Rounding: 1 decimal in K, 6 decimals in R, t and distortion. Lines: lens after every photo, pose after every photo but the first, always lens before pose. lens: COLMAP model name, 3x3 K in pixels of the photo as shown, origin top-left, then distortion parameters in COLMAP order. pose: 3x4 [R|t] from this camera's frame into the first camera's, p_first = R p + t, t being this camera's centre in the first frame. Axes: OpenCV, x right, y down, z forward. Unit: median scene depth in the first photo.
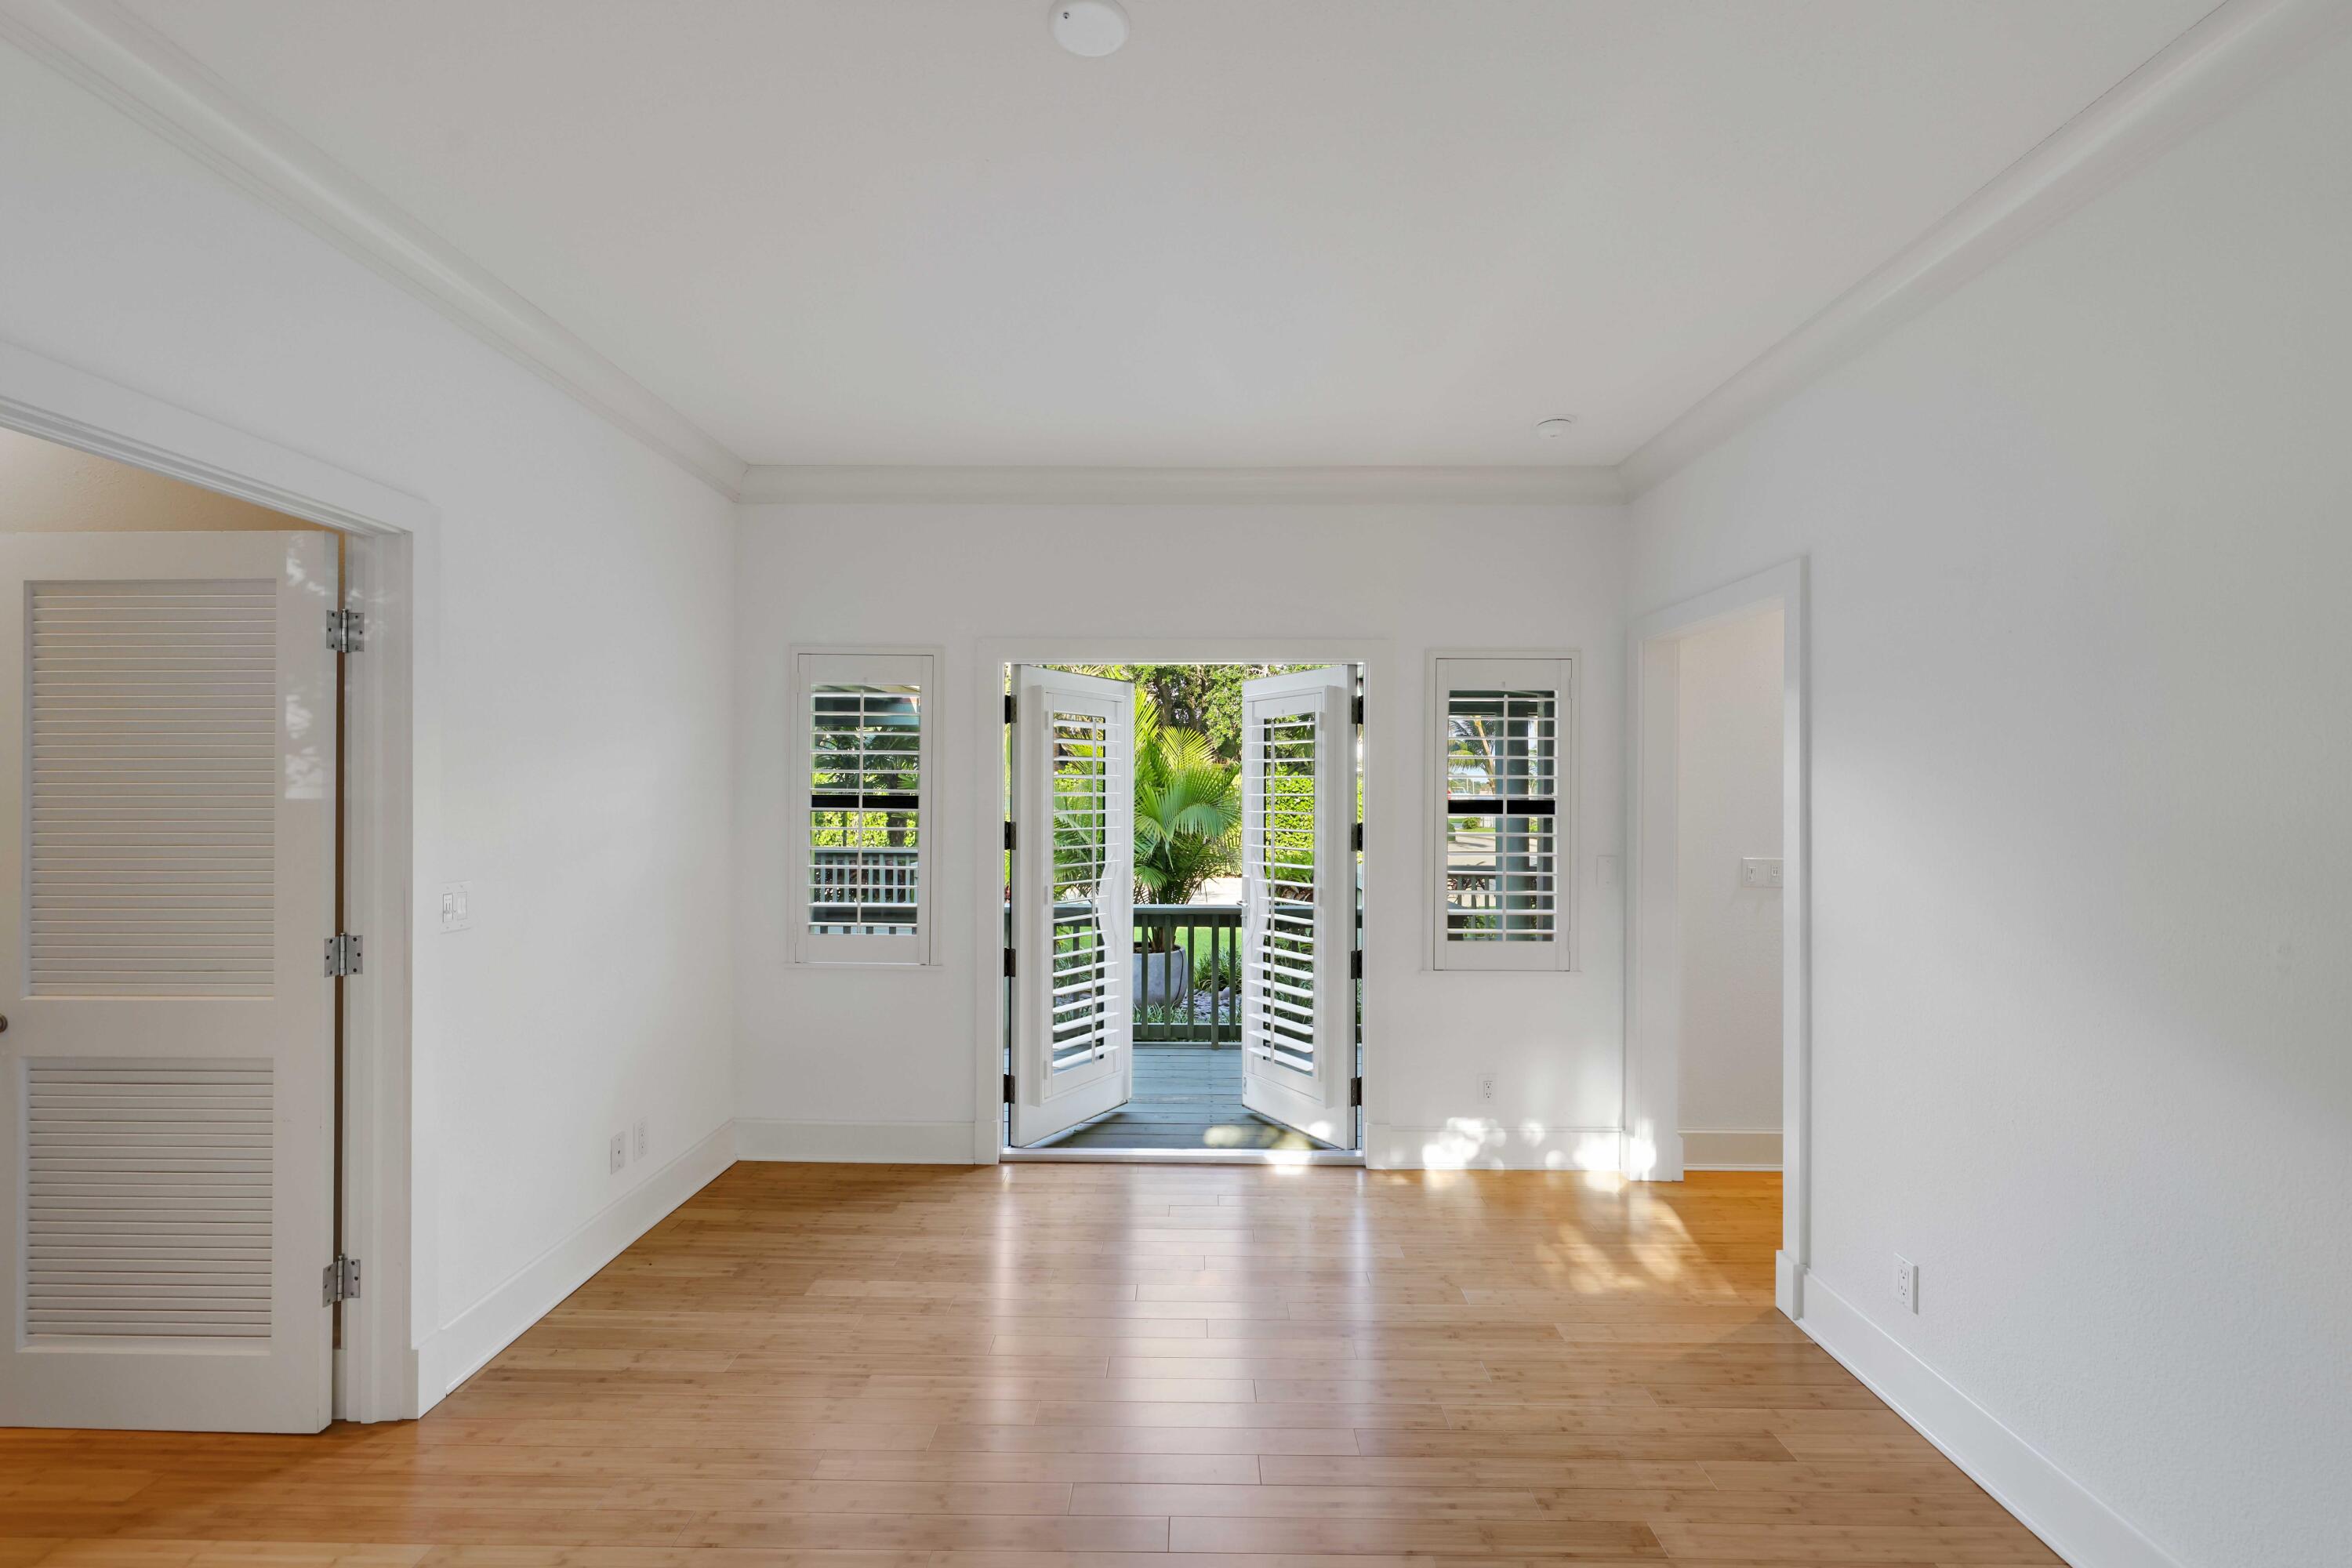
lens RADIAL K [[1002.9, 0, 1200.7], [0, 1002.9, 784.5], [0, 0, 1]] dist [-0.011713, 0.004655]
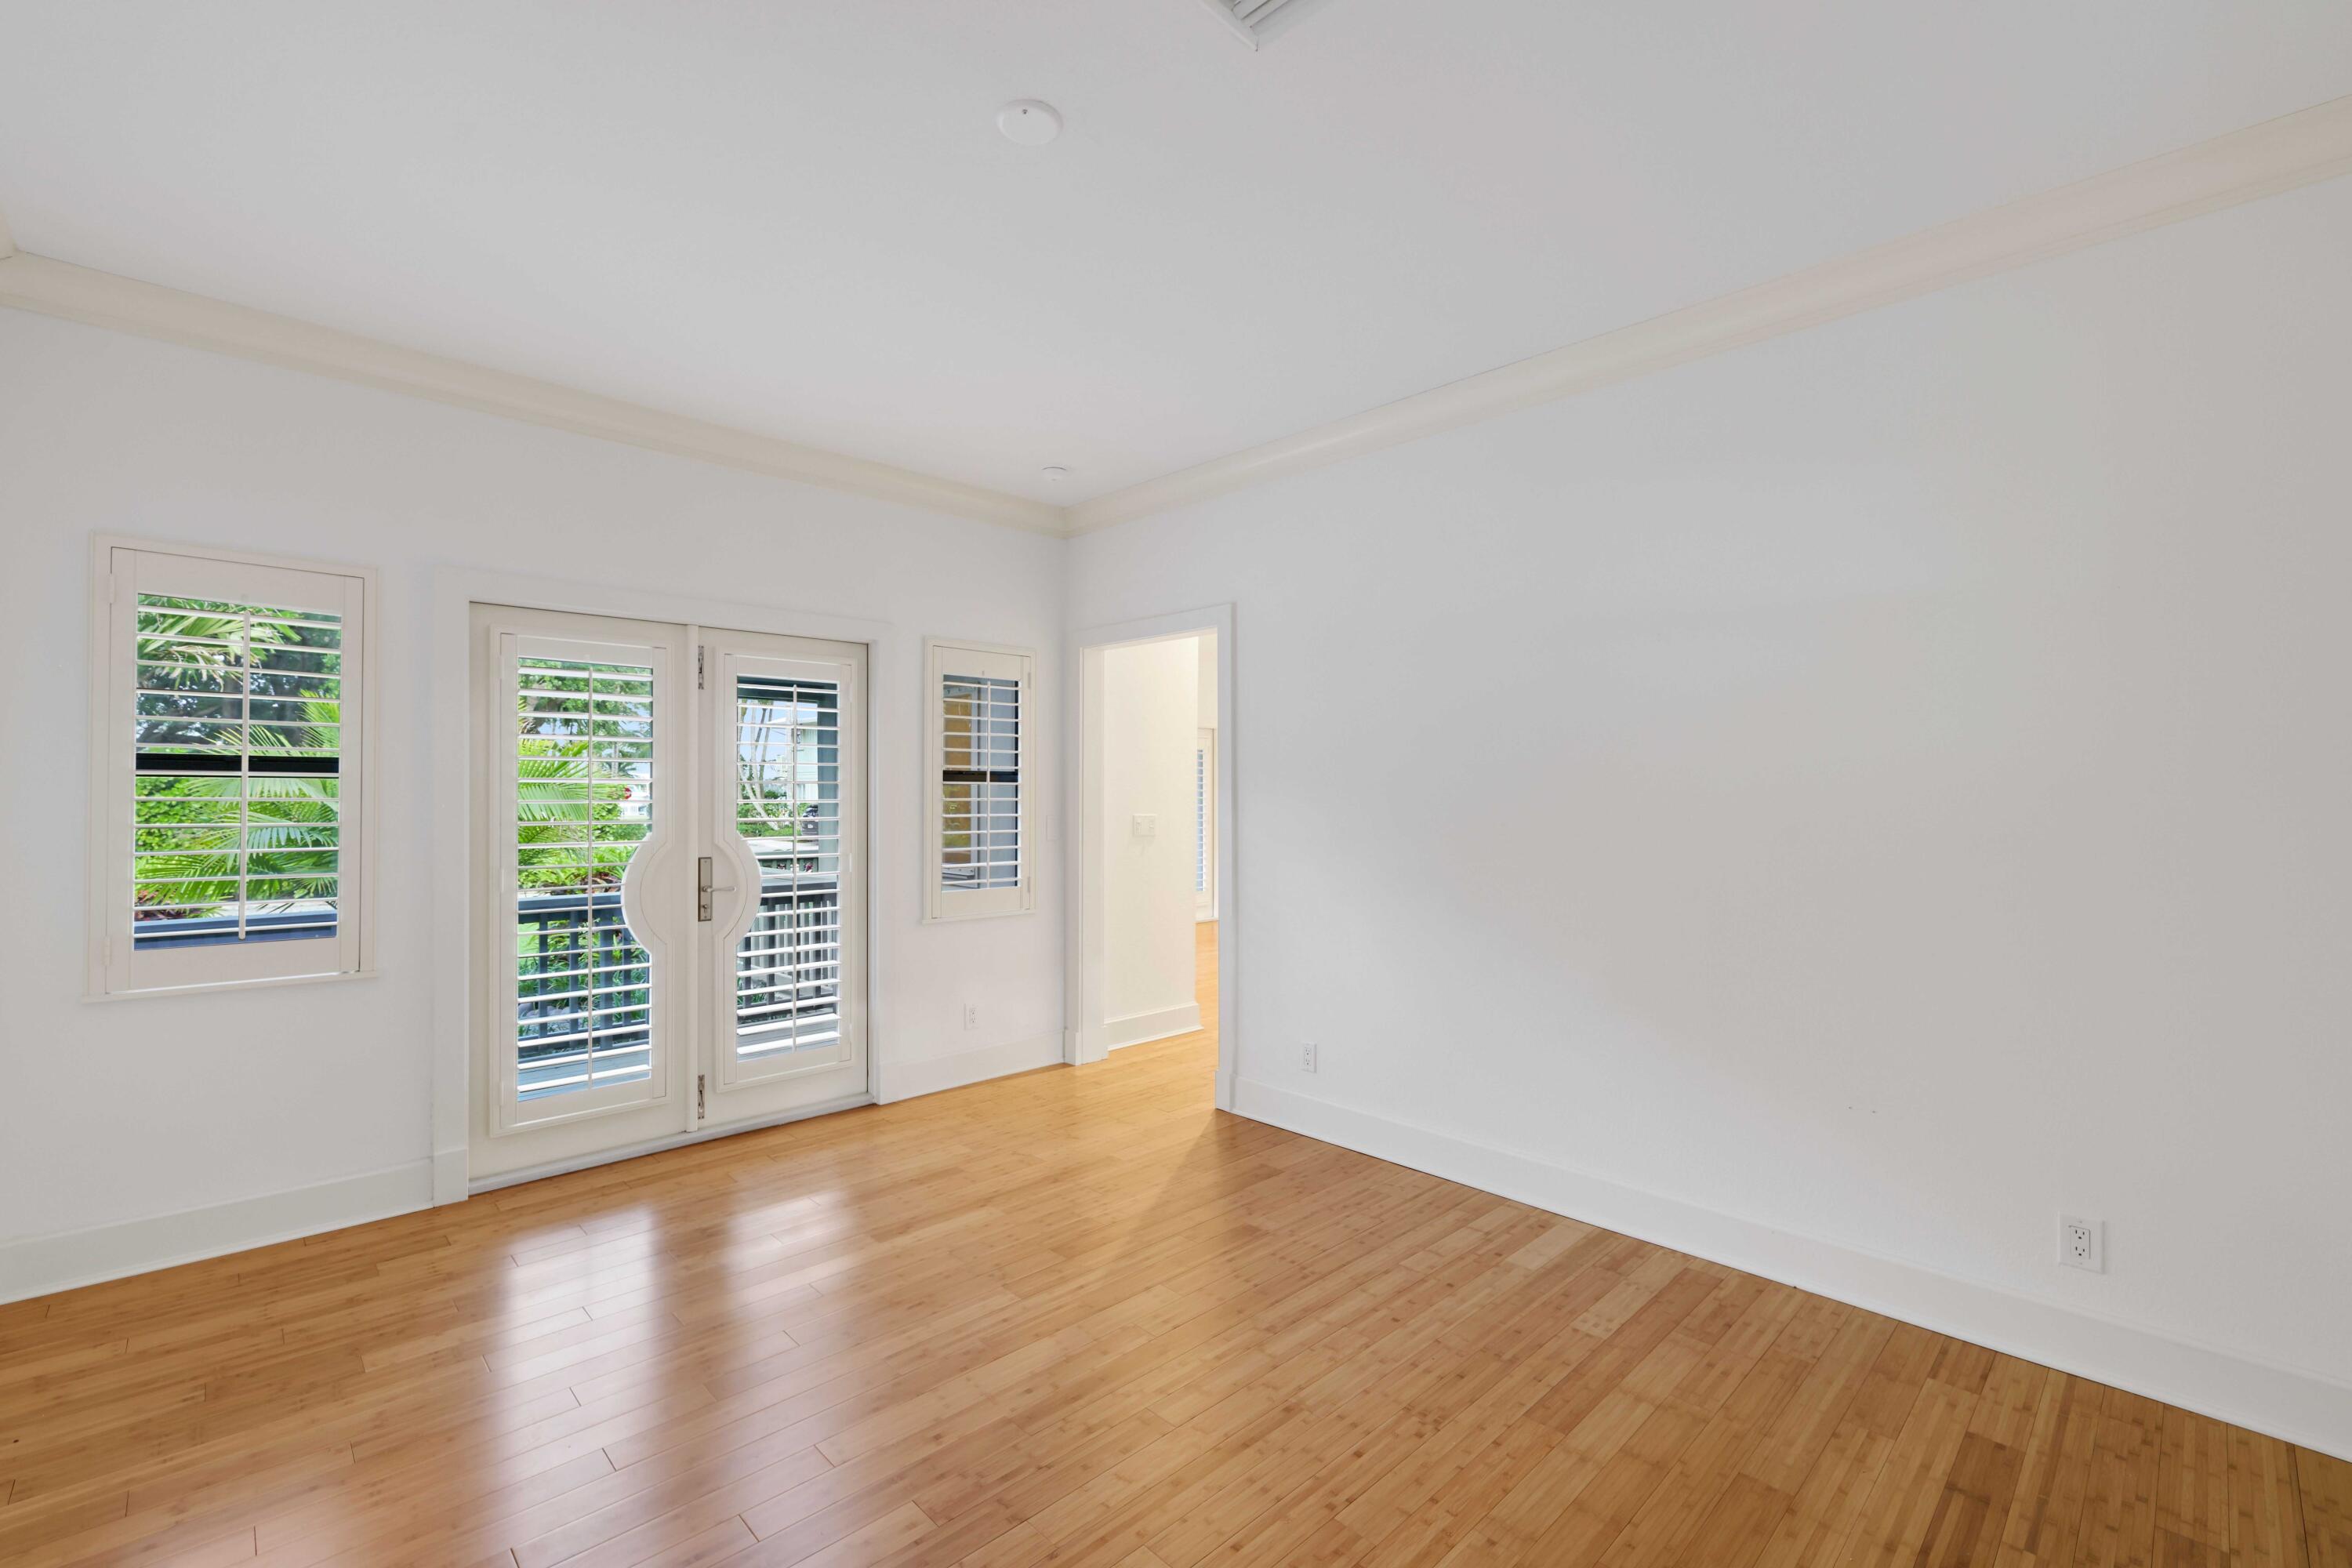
lens RADIAL K [[1002.9, 0, 1200.7], [0, 1002.9, 784.5], [0, 0, 1]] dist [-0.011713, 0.004655]
pose [[0.703219, 0.001418, 0.710972, -0.367584], [-0.001726, 0.999998, -0.000287, 0.032574], [-0.710971, -0.001026, 0.703221, -0.020198]]
